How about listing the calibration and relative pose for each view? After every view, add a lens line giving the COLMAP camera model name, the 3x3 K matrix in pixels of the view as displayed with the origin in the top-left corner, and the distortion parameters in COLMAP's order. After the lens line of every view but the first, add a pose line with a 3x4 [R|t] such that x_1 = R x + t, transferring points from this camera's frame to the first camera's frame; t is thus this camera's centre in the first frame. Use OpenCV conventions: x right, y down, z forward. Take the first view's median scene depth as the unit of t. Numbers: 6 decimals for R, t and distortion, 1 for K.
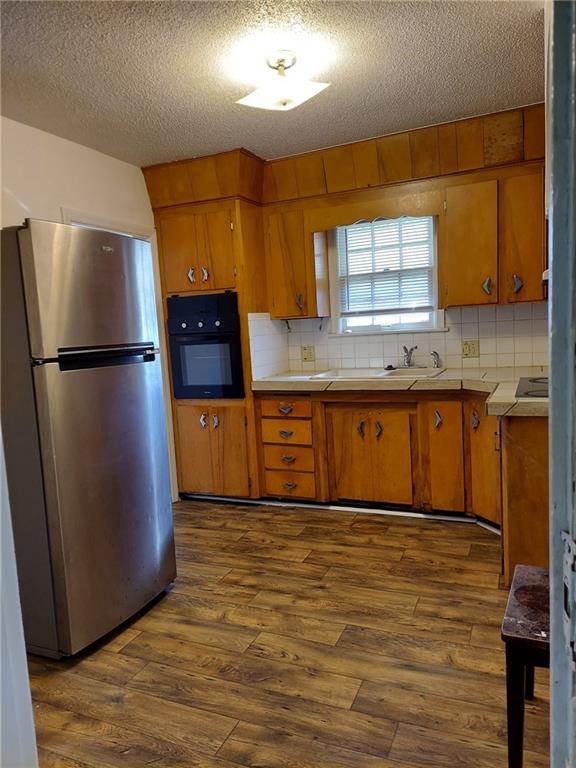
lens RADIAL K [[549.7, 0, 288.0], [0, 549.7, 384.0], [0, 0, 1]] dist [0.104319, -0.117325]
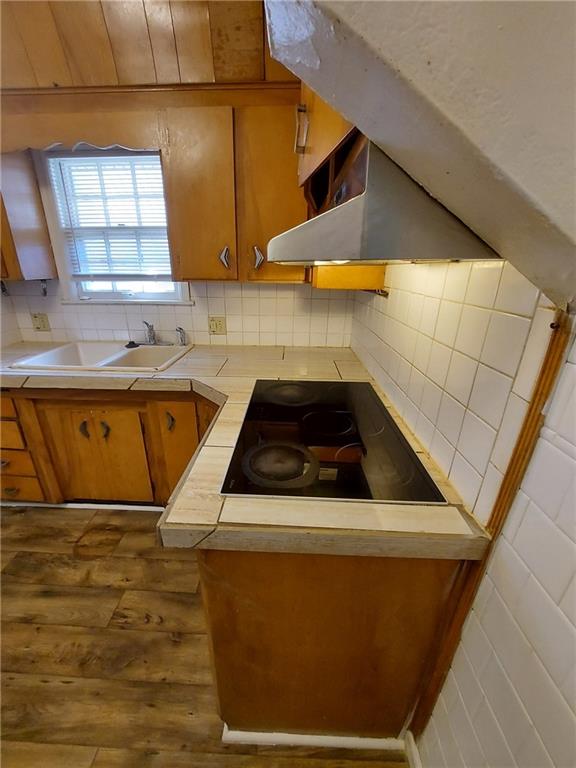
lens RADIAL K [[305.1, 0, 276.5], [0, 305.1, 383.5], [0, 0, 1]] dist [-0.015417, 0.000241]
pose [[0.930733, -0.070007, 0.358937, 0.232910], [-0.020092, 0.970234, 0.241334, -0.095975], [-0.365148, -0.231829, 0.901622, 0.481184]]
